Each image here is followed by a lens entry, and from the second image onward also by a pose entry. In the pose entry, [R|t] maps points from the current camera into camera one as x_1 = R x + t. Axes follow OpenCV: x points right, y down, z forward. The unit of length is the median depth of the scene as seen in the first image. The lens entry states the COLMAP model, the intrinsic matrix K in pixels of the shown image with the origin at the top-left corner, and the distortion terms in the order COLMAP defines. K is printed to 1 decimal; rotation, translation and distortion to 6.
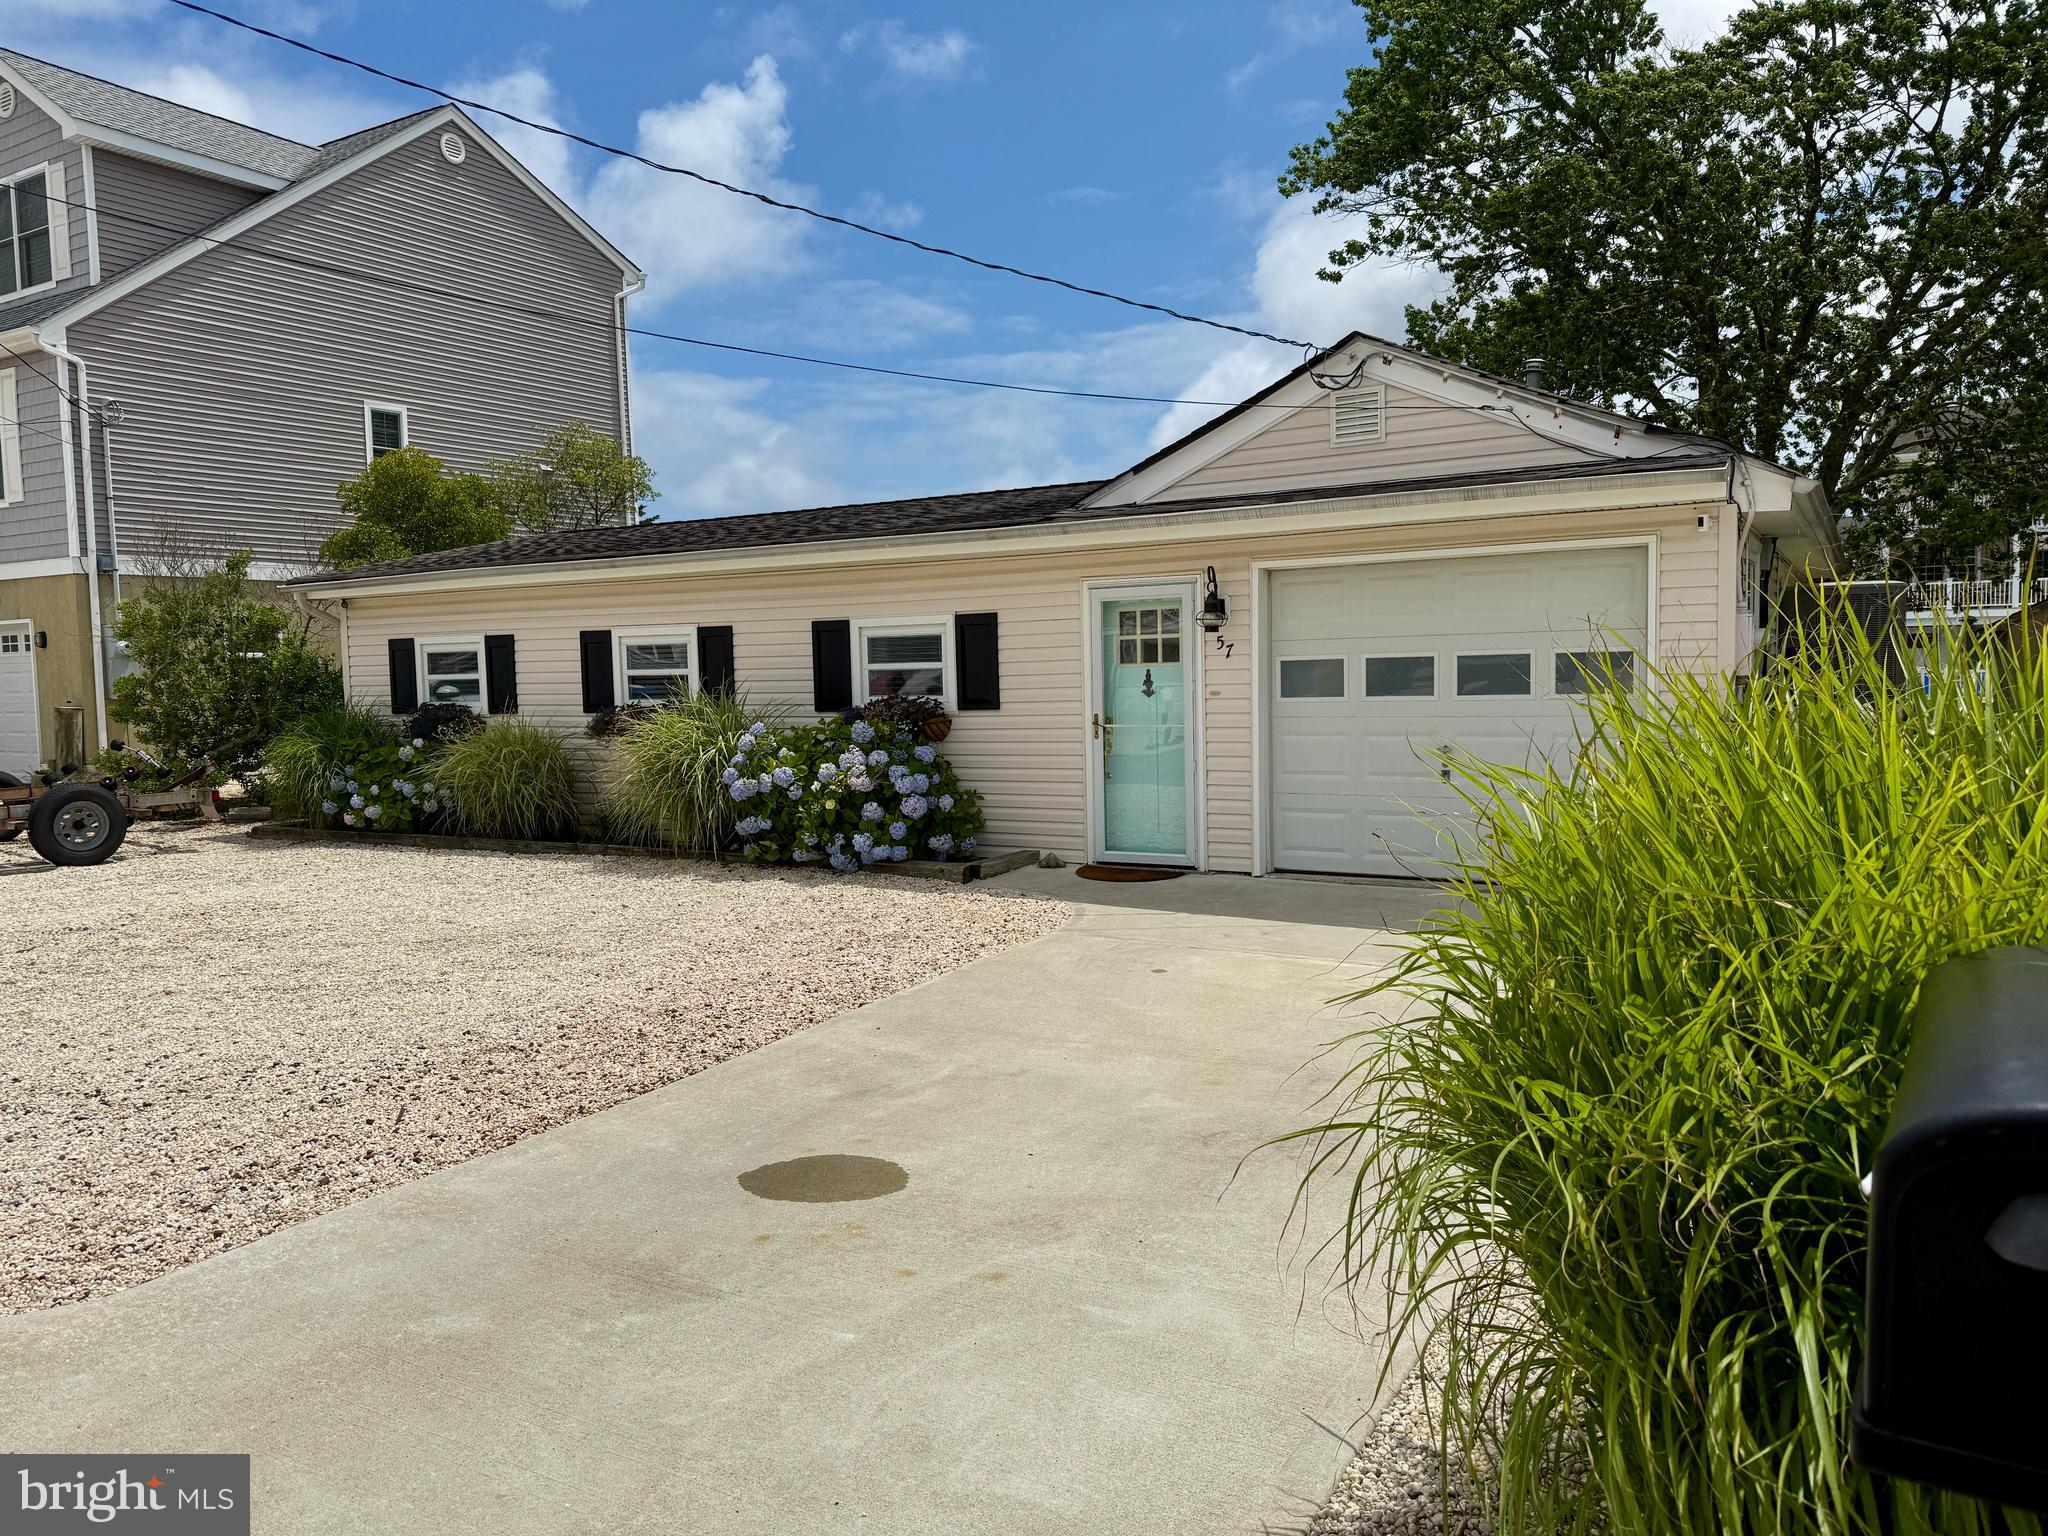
lens RADIAL K [[1407.4, 0, 1024.0], [0, 1407.4, 768.0], [0, 0, 1]] dist [0.091619, -0.002404]
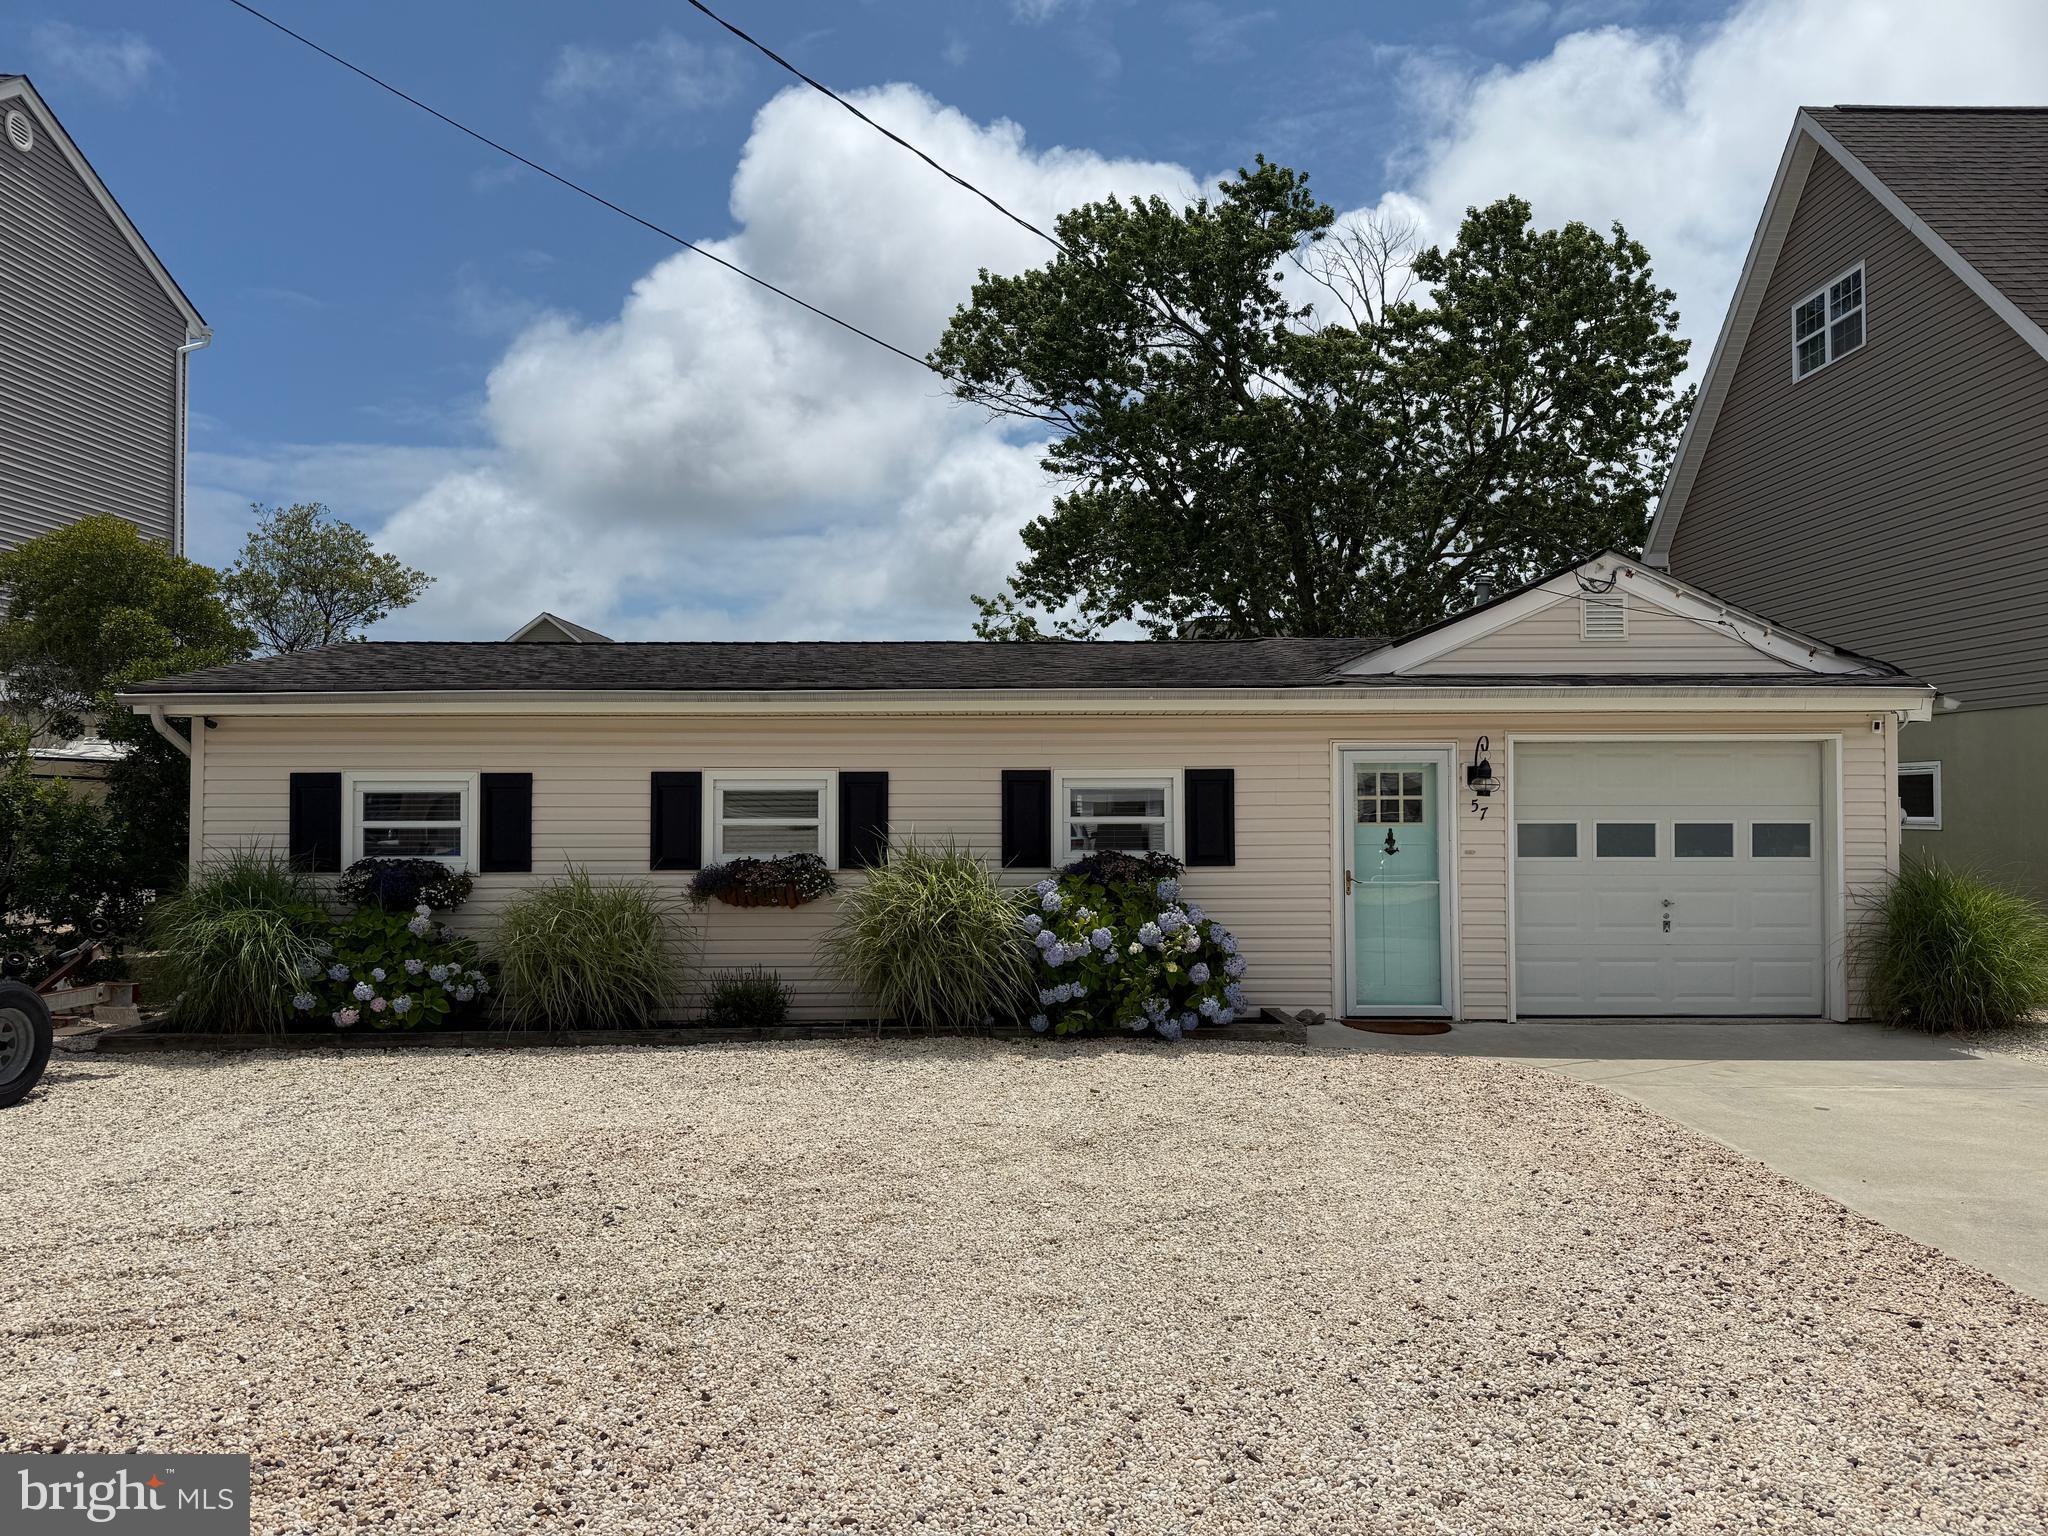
lens RADIAL K [[1461.1, 0, 1024.0], [0, 1461.1, 768.0], [0, 0, 1]] dist [0.058193, -0.004572]
pose [[0.857992, 0.039741, 0.512123, -0.688433], [0.020137, 0.993634, -0.110844, 0.000572], [-0.513268, 0.105416, 0.851730, 0.197382]]
